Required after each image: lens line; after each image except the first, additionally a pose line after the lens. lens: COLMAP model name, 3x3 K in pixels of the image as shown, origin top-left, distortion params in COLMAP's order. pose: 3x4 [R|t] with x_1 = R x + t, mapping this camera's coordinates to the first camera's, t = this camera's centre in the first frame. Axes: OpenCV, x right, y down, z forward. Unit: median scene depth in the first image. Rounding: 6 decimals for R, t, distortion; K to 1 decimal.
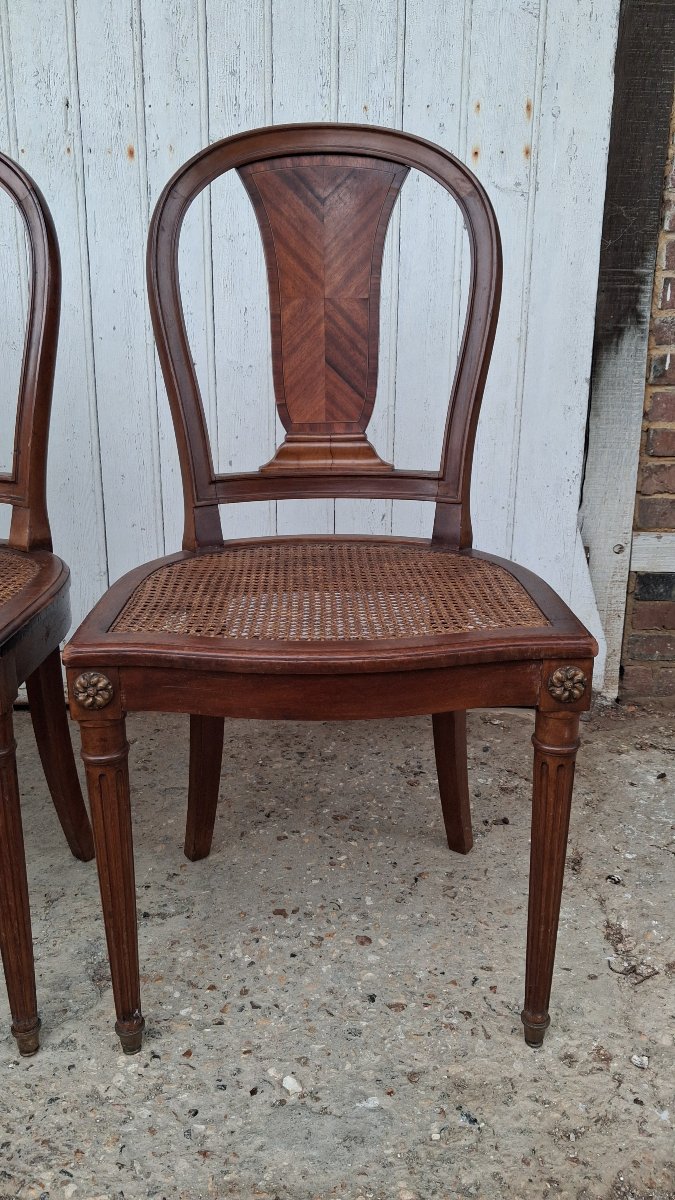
lens RADIAL K [[875.3, 0, 337.7], [0, 875.3, 598.7], [0, 0, 1]] dist [-0.024484, 0.010661]
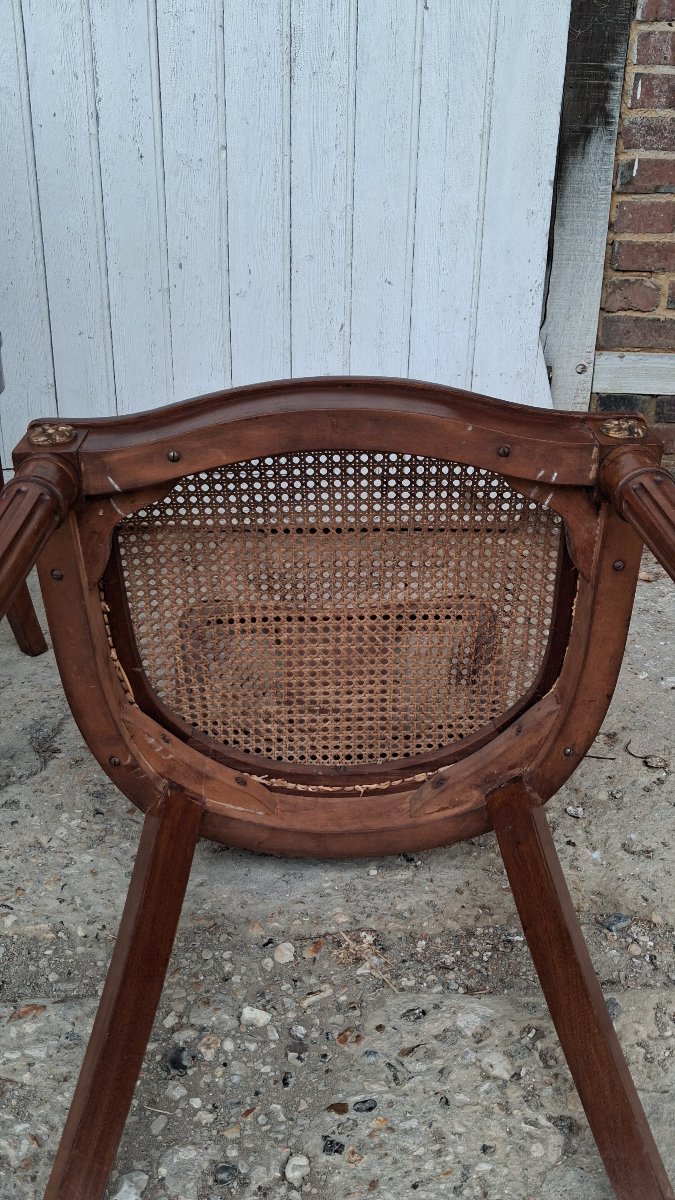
lens RADIAL K [[875.3, 0, 353.0], [0, 875.3, 588.1], [0, 0, 1]] dist [-0.024484, 0.010661]
pose [[0.999094, -0.000382, 0.042568, 0.025307], [-0.003941, 0.994835, 0.101430, 0.100921], [-0.042387, -0.101506, 0.993932, 0.006693]]
